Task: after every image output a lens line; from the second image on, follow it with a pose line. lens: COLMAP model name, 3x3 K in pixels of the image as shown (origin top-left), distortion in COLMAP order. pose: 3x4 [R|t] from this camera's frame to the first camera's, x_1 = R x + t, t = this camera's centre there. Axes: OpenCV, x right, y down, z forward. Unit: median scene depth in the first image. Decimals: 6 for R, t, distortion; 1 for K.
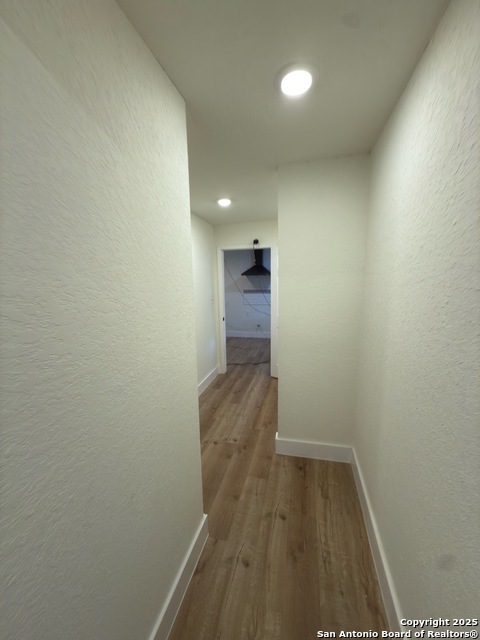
lens RADIAL K [[258.4, 0, 240.4], [0, 258.4, 320.2], [0, 0, 1]] dist [0.002454, 0.000146]
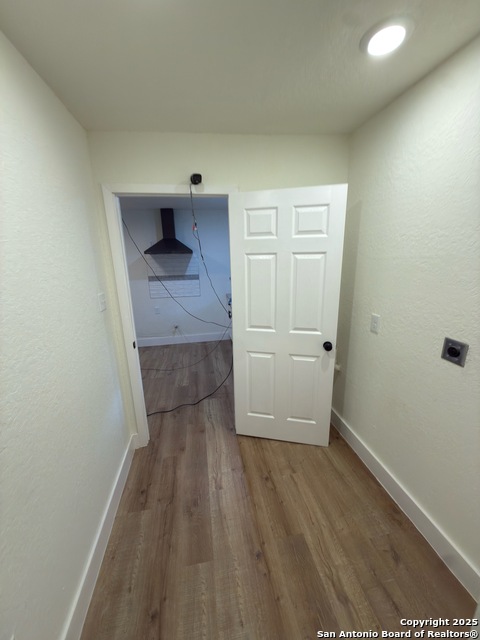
lens RADIAL K [[258.4, 0, 240.7], [0, 258.4, 319.2], [0, 0, 1]] dist [0.002454, 0.000146]
pose [[0.915076, -0.108026, 0.388544, -0.064342], [0.078521, 0.992743, 0.091082, -0.080452], [-0.395564, -0.052838, 0.916917, 0.469333]]
